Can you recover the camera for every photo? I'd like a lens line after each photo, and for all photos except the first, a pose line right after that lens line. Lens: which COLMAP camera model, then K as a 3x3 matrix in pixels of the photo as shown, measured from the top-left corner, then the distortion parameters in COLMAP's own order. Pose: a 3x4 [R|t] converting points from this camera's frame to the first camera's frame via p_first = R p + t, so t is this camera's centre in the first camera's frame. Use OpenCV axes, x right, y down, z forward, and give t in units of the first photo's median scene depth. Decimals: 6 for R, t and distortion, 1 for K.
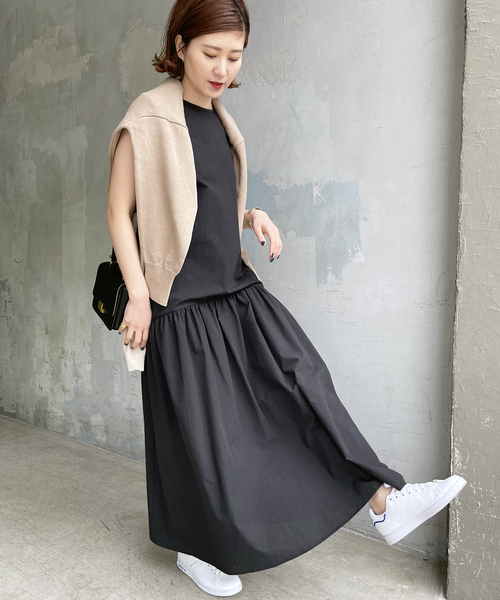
lens RADIAL K [[557.0, 0, 242.5], [0, 557.0, 296.7], [0, 0, 1]] dist [0.005773, 0.008069]
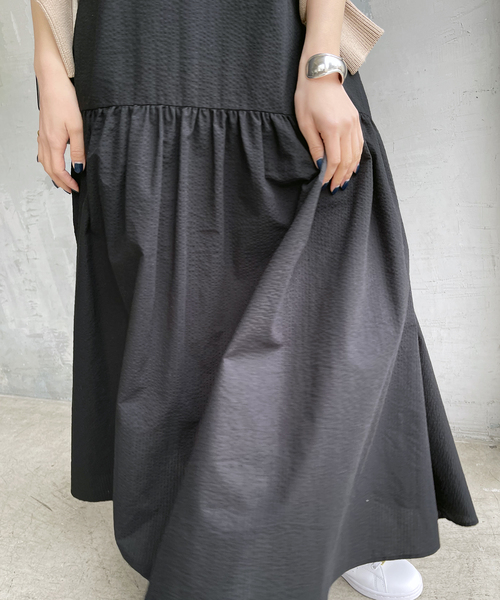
lens RADIAL K [[542.3, 0, 251.4], [0, 542.3, 322.0], [0, 0, 1]] dist [0.004324, -0.000511]
pose [[0.961125, -0.176826, 0.212063, -0.100114], [0.128682, 0.966383, 0.222586, 0.083694], [-0.244293, -0.186644, 0.951570, 0.346108]]
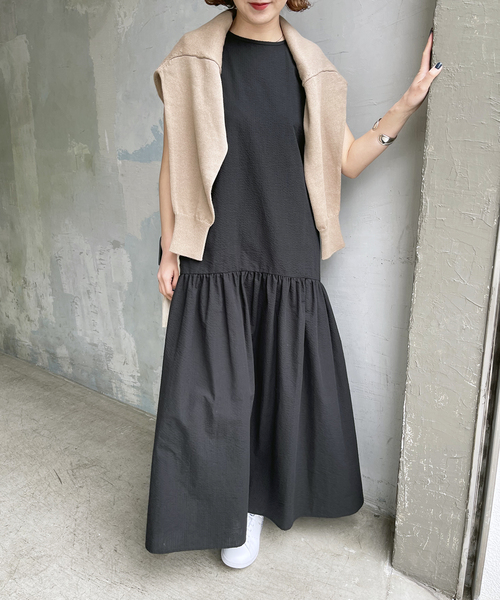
lens RADIAL K [[528.0, 0, 249.7], [0, 528.0, 276.3], [0, 0, 1]] dist [0.012659, -0.015411]
pose [[0.999872, -0.009228, 0.013098, 0.080817], [0.006846, 0.985162, 0.171492, -0.093529], [-0.014487, -0.171380, 0.985098, 0.129914]]
